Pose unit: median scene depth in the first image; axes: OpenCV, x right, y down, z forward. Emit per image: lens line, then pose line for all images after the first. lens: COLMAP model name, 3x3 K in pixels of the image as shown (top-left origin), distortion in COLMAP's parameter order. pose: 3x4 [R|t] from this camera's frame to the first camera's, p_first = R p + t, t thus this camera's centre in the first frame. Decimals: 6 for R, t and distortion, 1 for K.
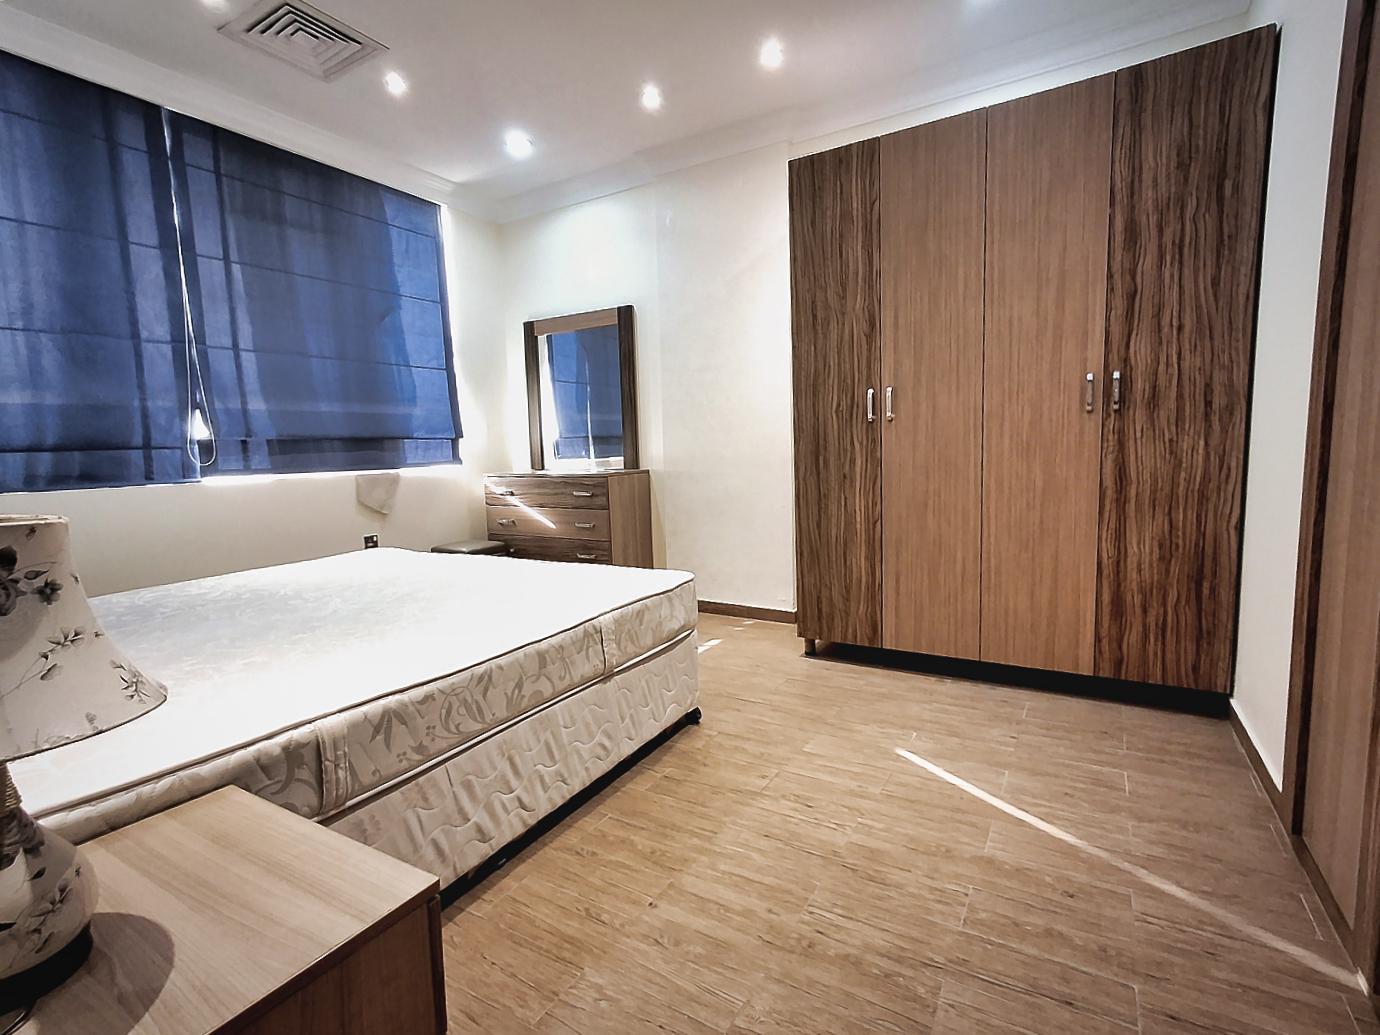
lens RADIAL K [[660.8, 0, 690.0], [0, 660.8, 517.5], [0, 0, 1]] dist [0.000555, 0.000028]
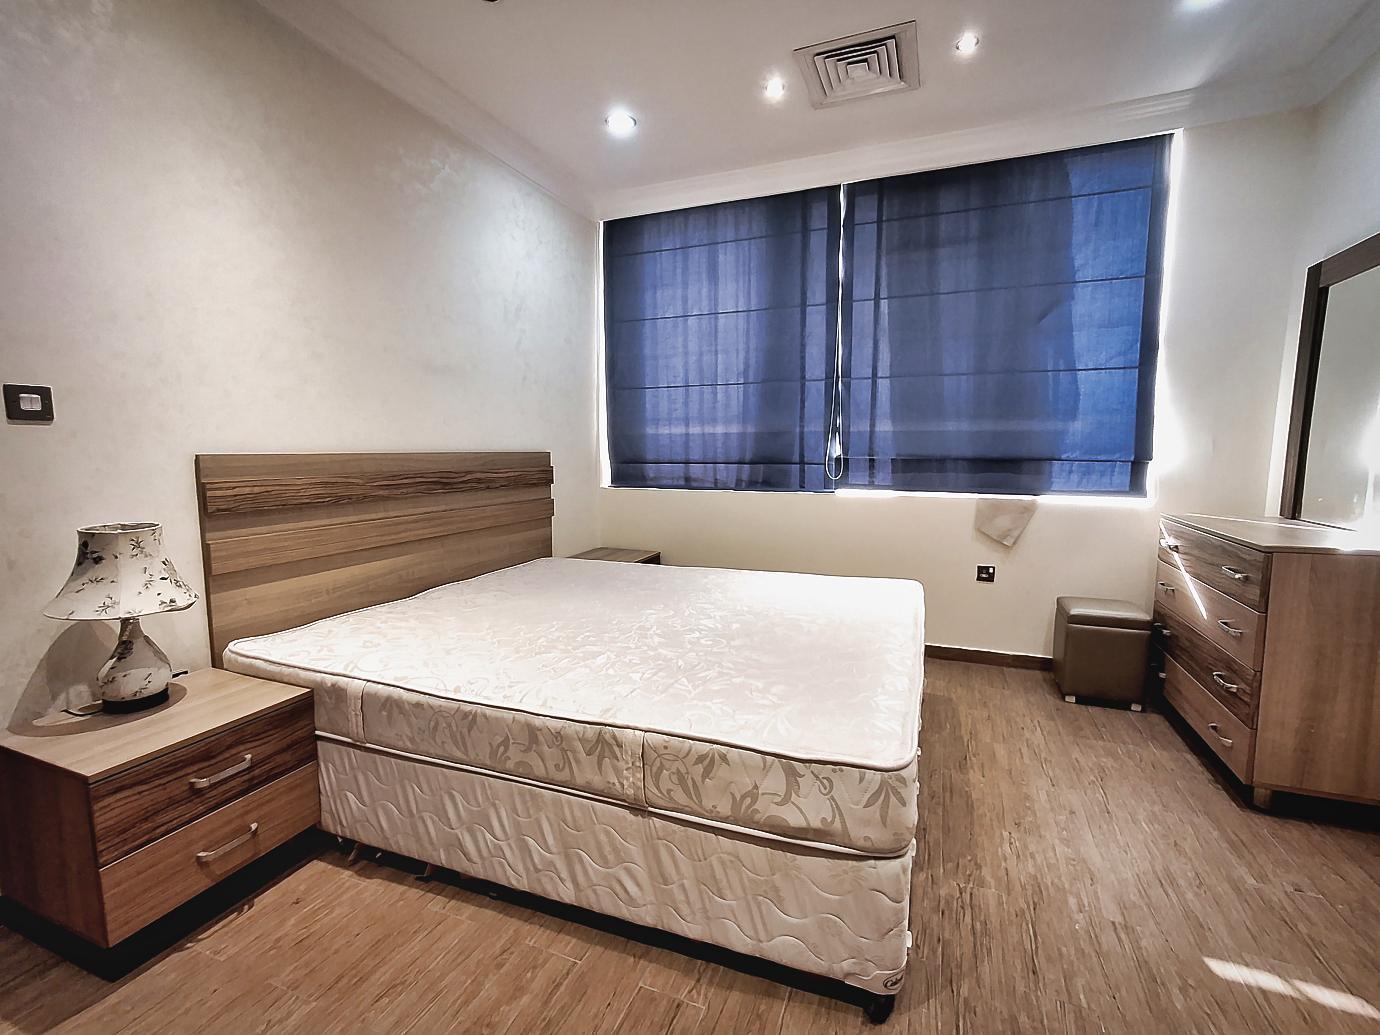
lens RADIAL K [[622.7, 0, 690.0], [0, 622.7, 517.5], [0, 0, 1]] dist [-0.000243, 0.000163]
pose [[0.170547, 0.136651, -0.975828, 0.350310], [-0.113850, 0.986437, 0.118239, -0.120304], [0.978750, 0.090933, 0.183791, 0.569780]]
